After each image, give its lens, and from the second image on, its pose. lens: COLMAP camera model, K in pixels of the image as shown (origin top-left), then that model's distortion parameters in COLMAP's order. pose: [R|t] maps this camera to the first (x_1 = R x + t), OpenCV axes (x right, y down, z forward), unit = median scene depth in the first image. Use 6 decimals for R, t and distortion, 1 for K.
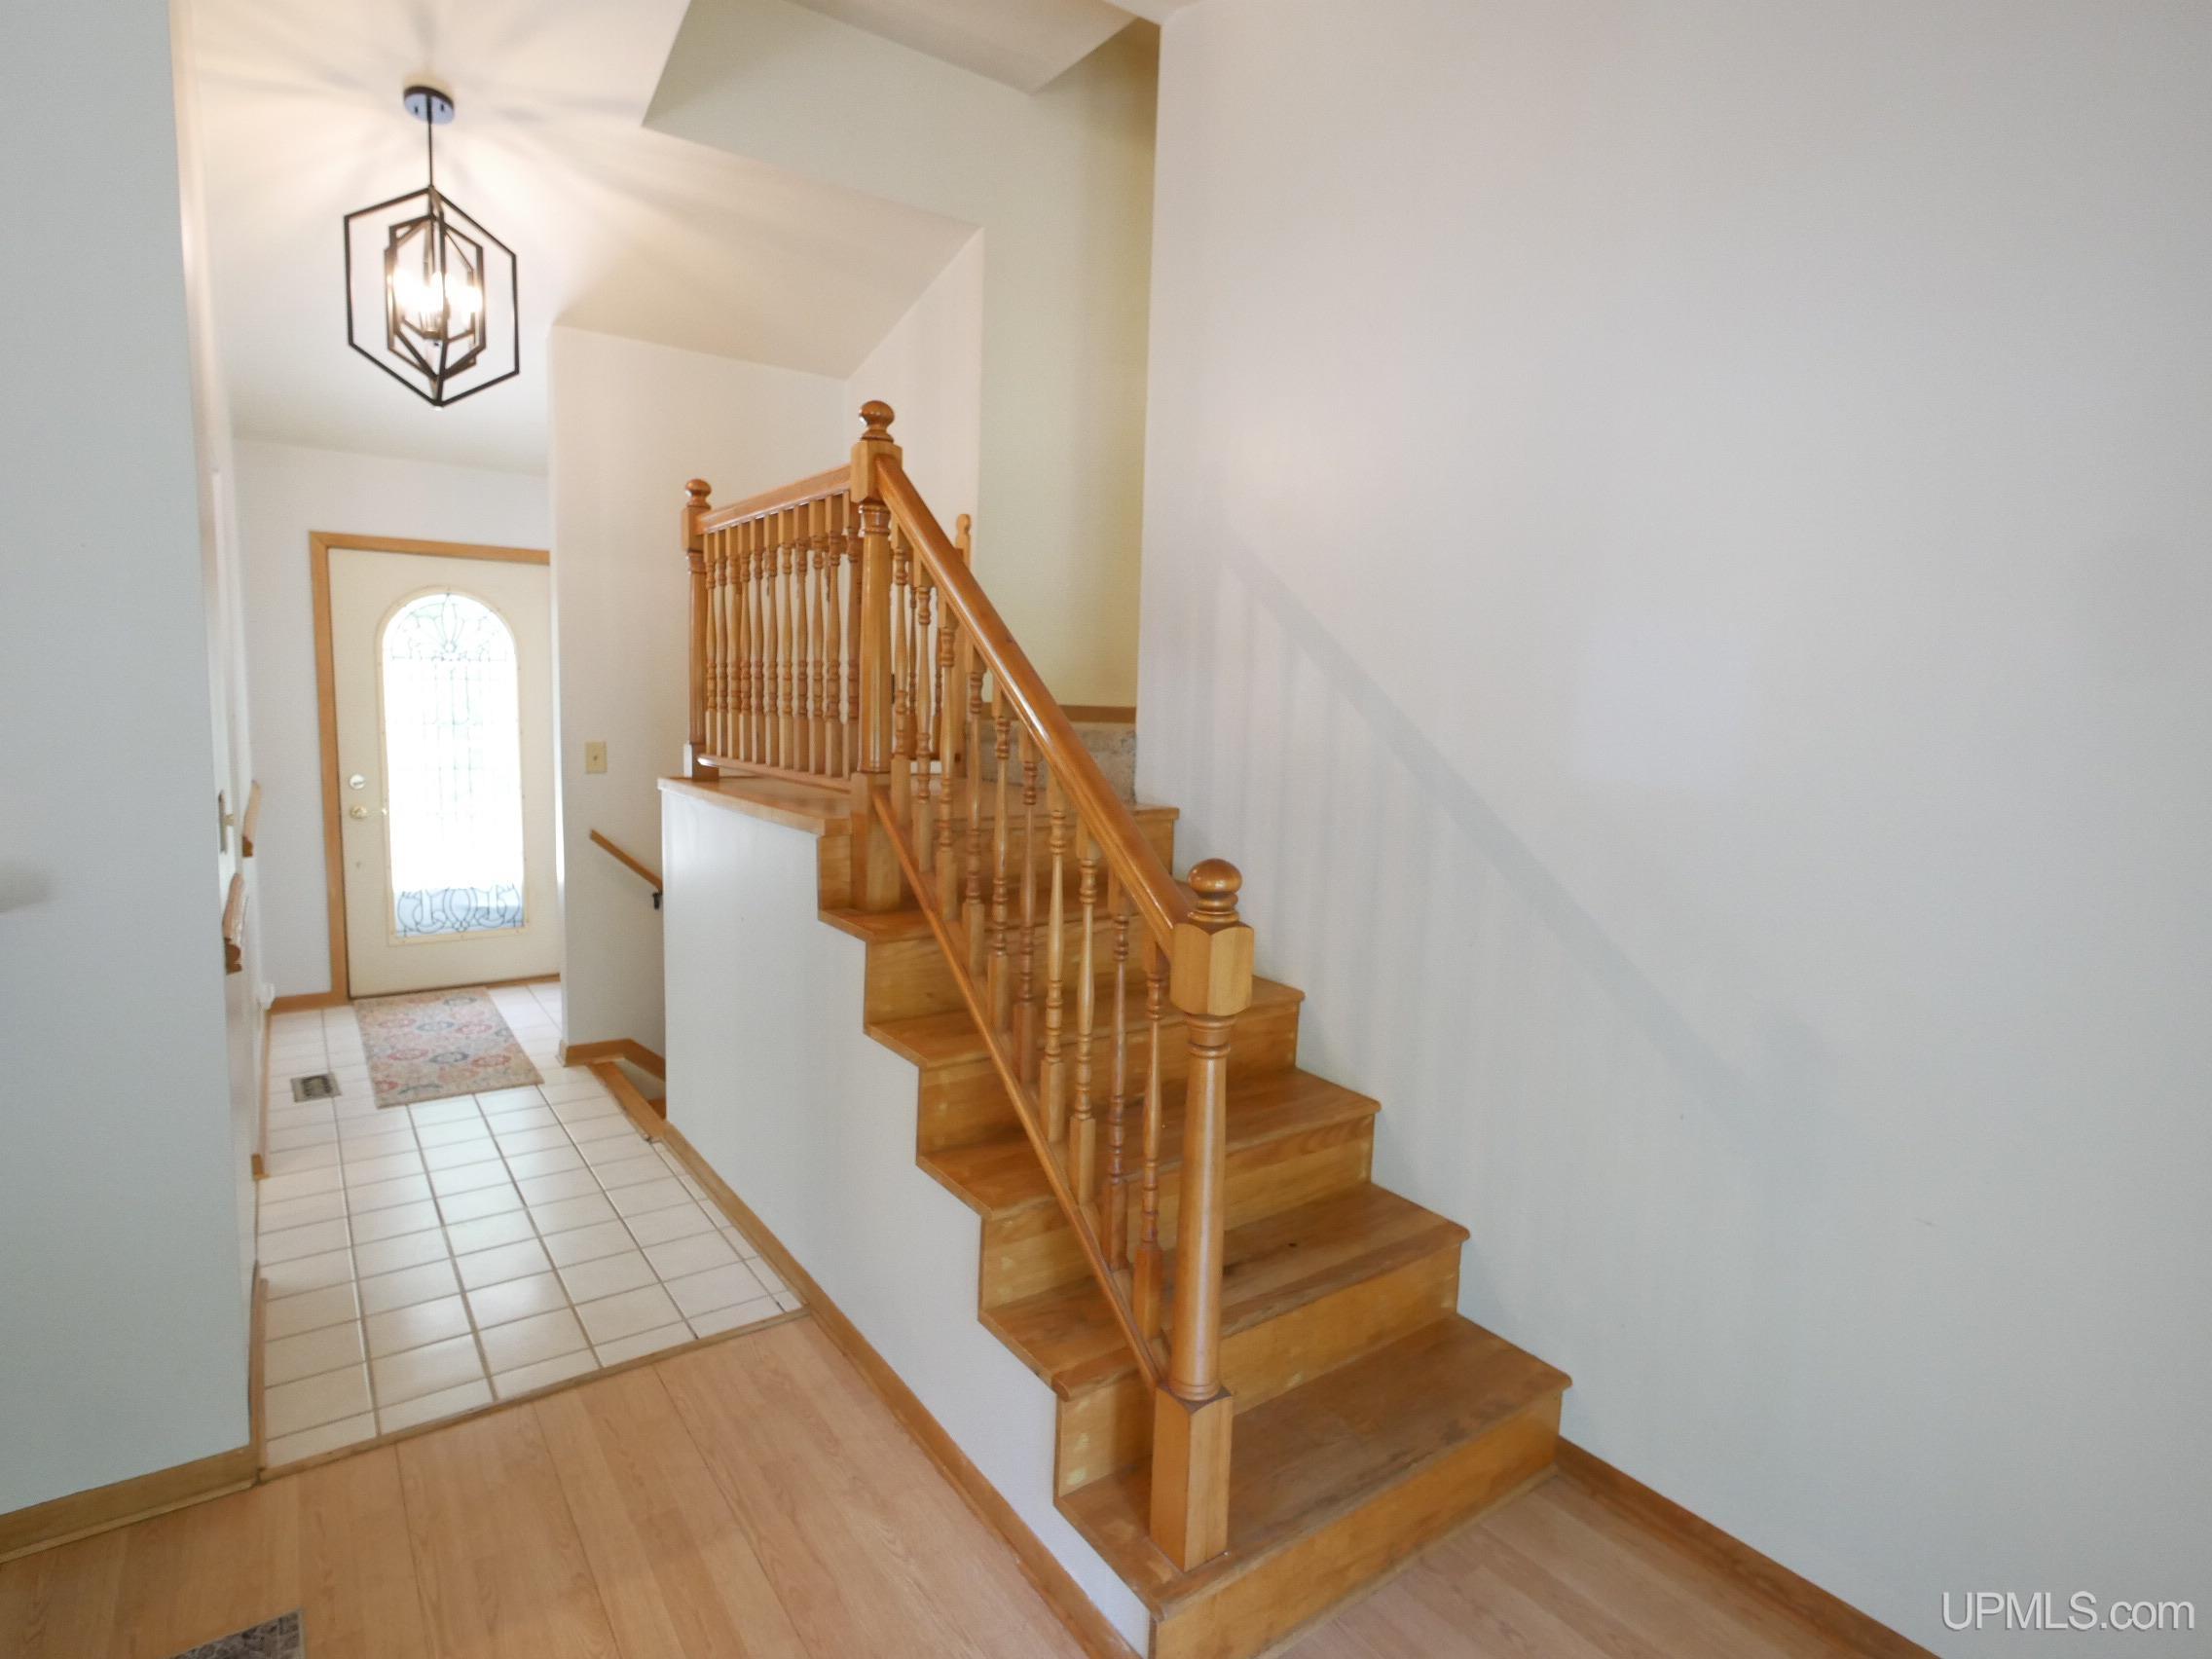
lens RADIAL K [[1142.1, 0, 1106.0], [0, 1142.1, 829.5], [0, 0, 1]] dist [-0.001326, -0.000755]
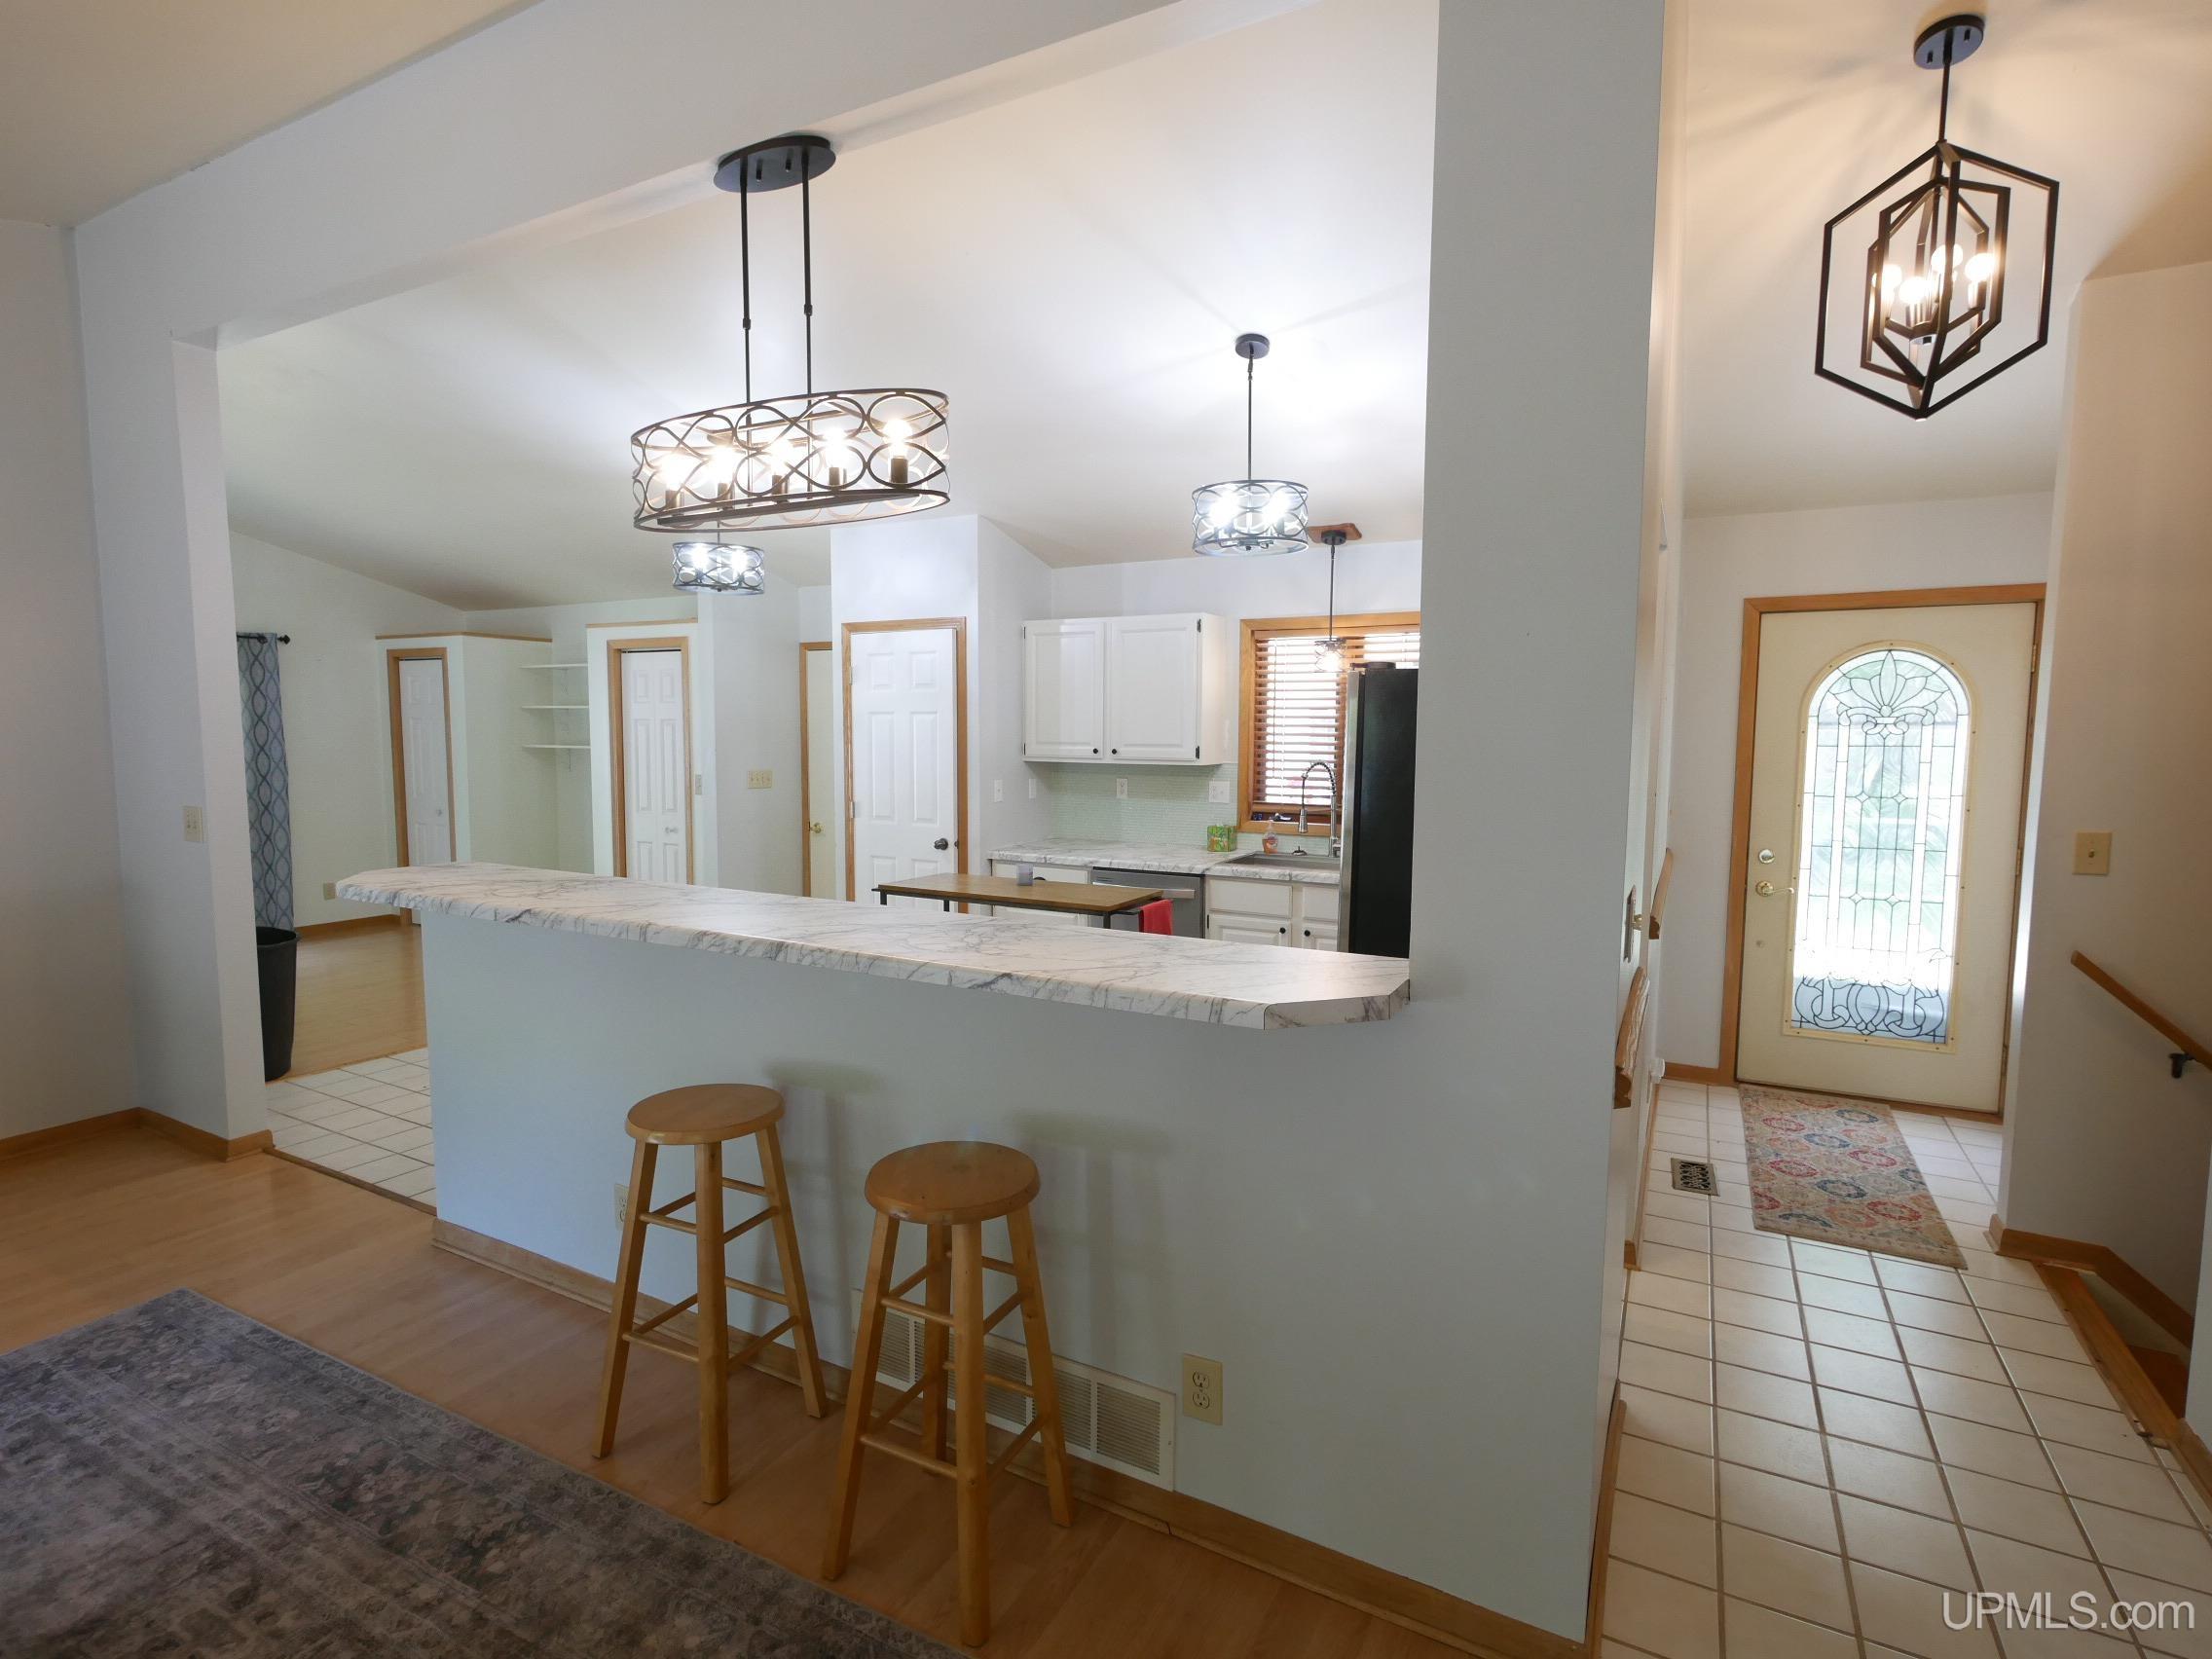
lens RADIAL K [[1093.1, 0, 1101.1], [0, 1093.1, 824.3], [0, 0, 1]] dist [0.001130, -0.001611]
pose [[0.433444, 0.050066, -0.899789, -0.114818], [-0.095699, 0.995367, 0.009285, -0.034179], [0.896085, 0.082084, 0.436227, 0.152678]]
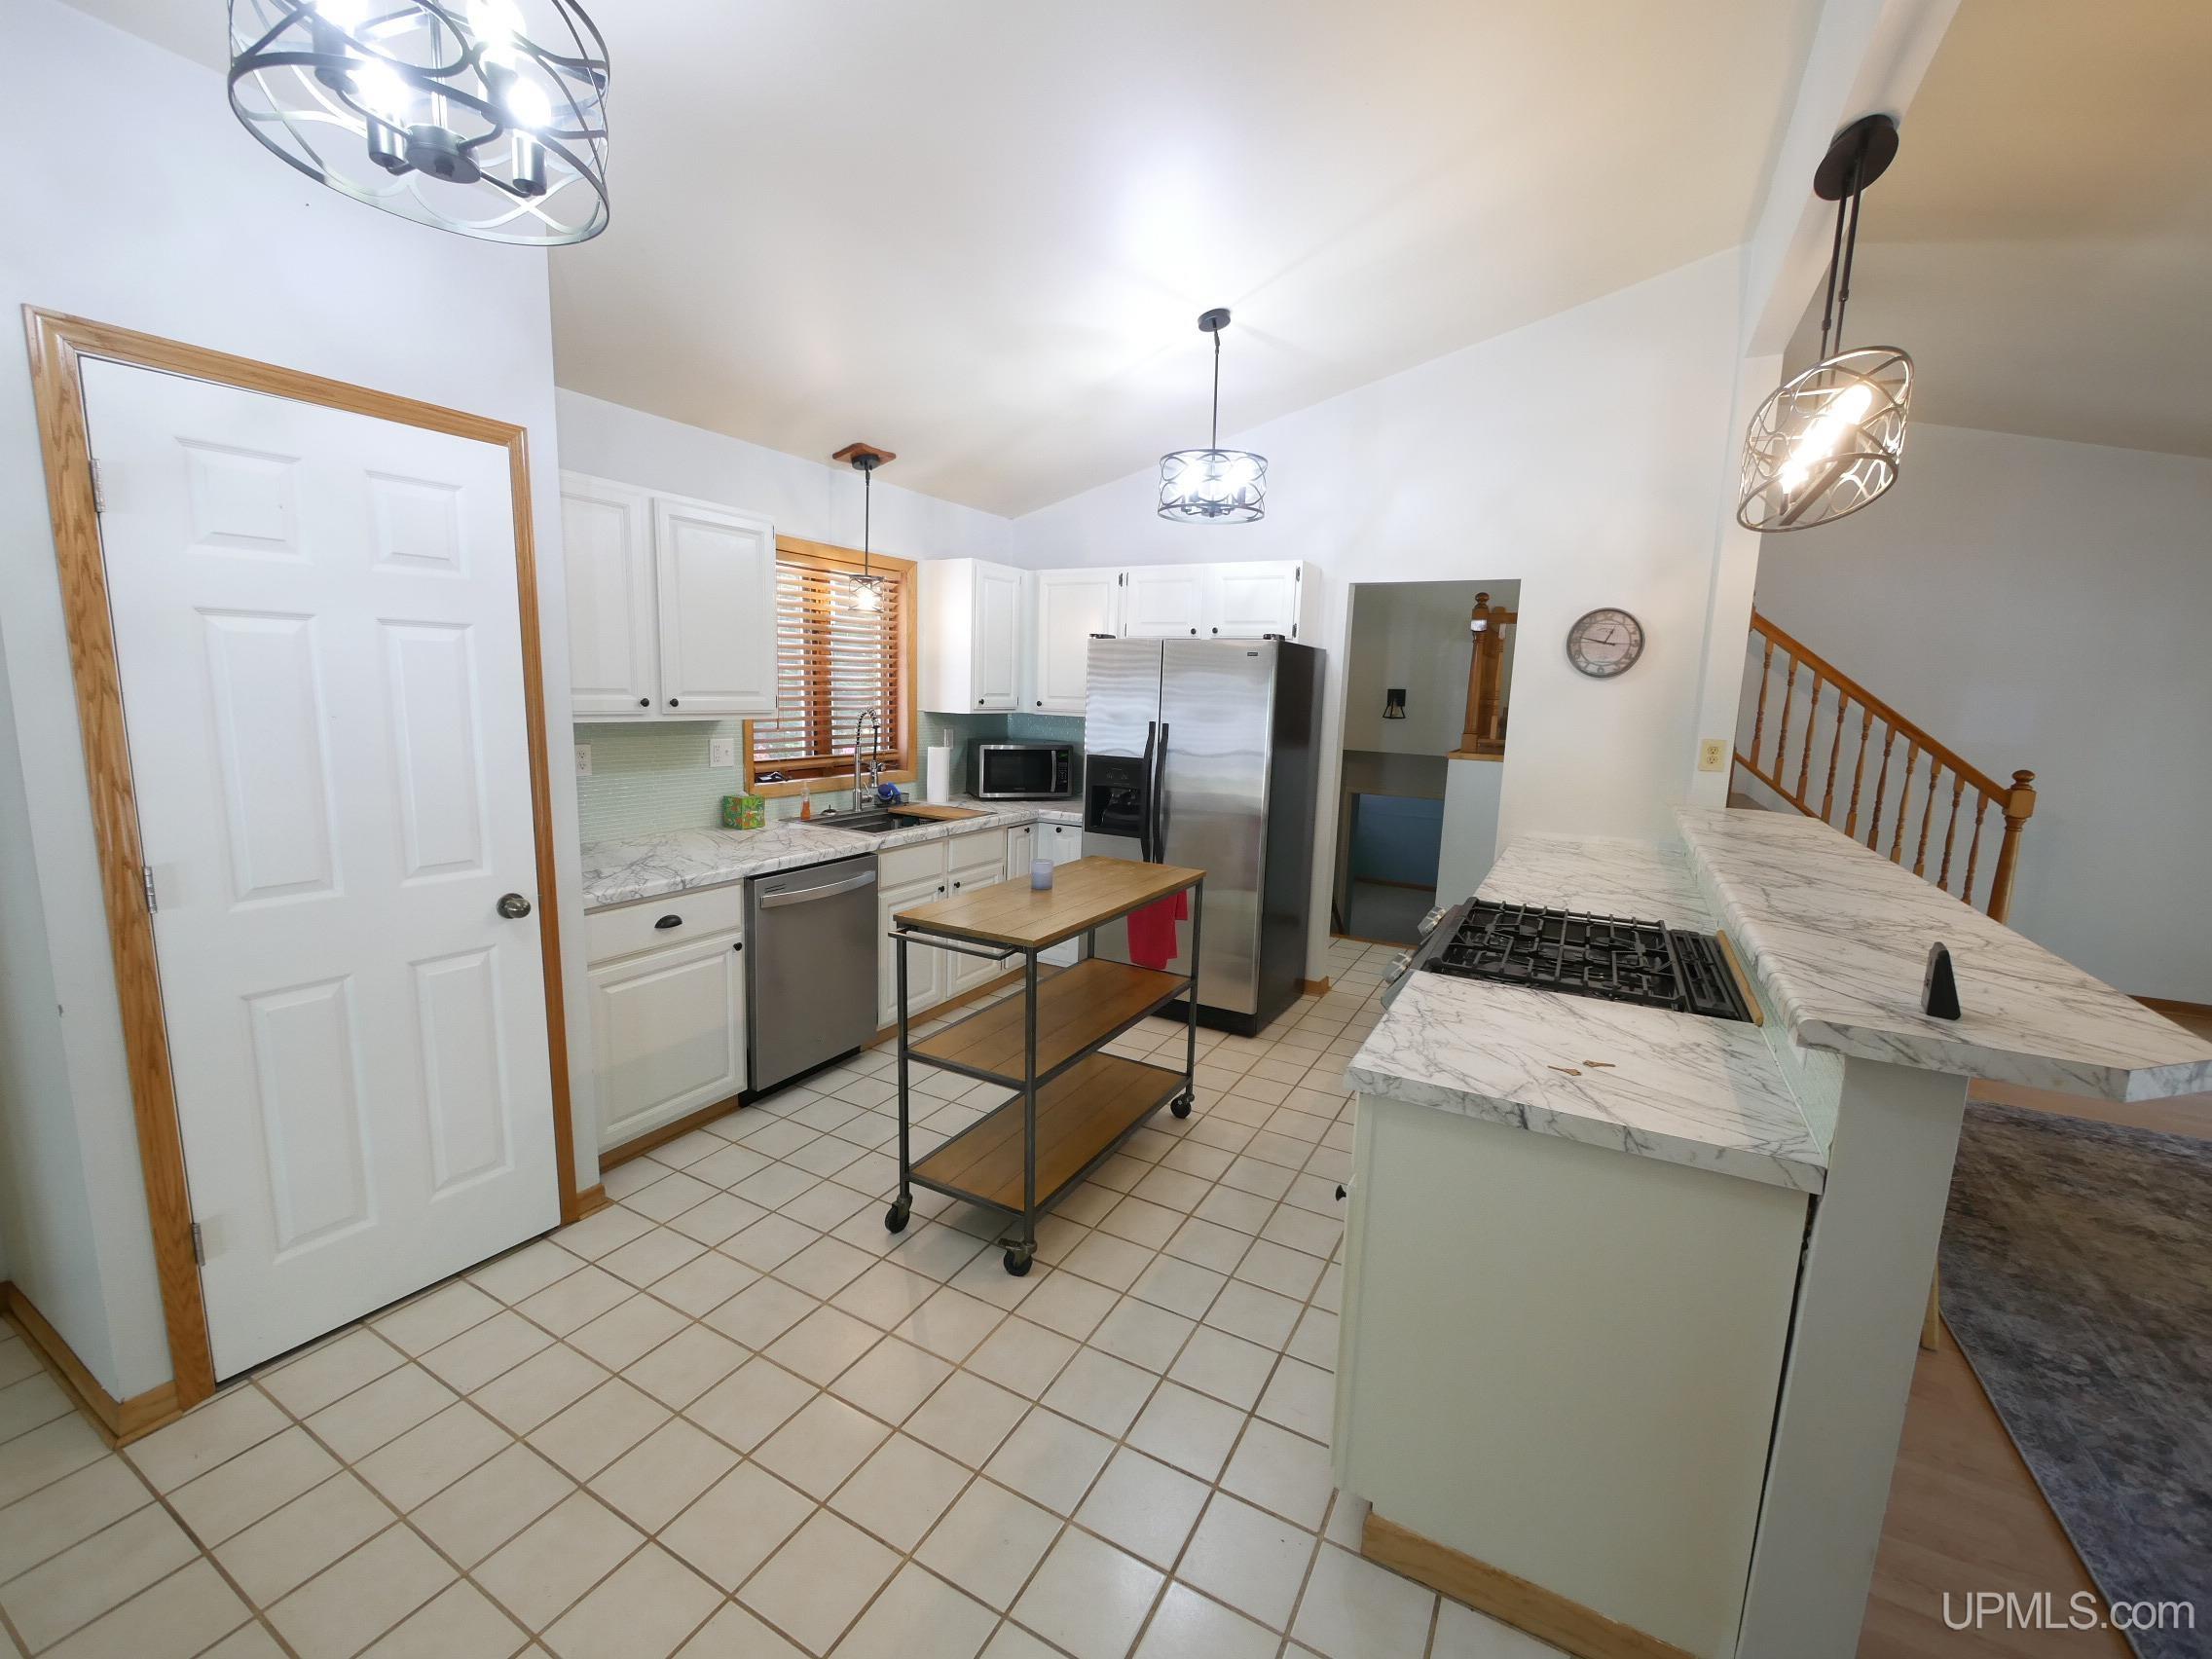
lens RADIAL K [[917.1, 0, 1099.0], [0, 917.1, 825.3], [0, 0, 1]] dist [-0.006999, 0.000079]
pose [[0.905712, -0.067434, 0.418496, -1.582494], [0.046318, 0.997098, 0.060425, -0.044669], [-0.421356, -0.035344, 0.906207, -0.114746]]
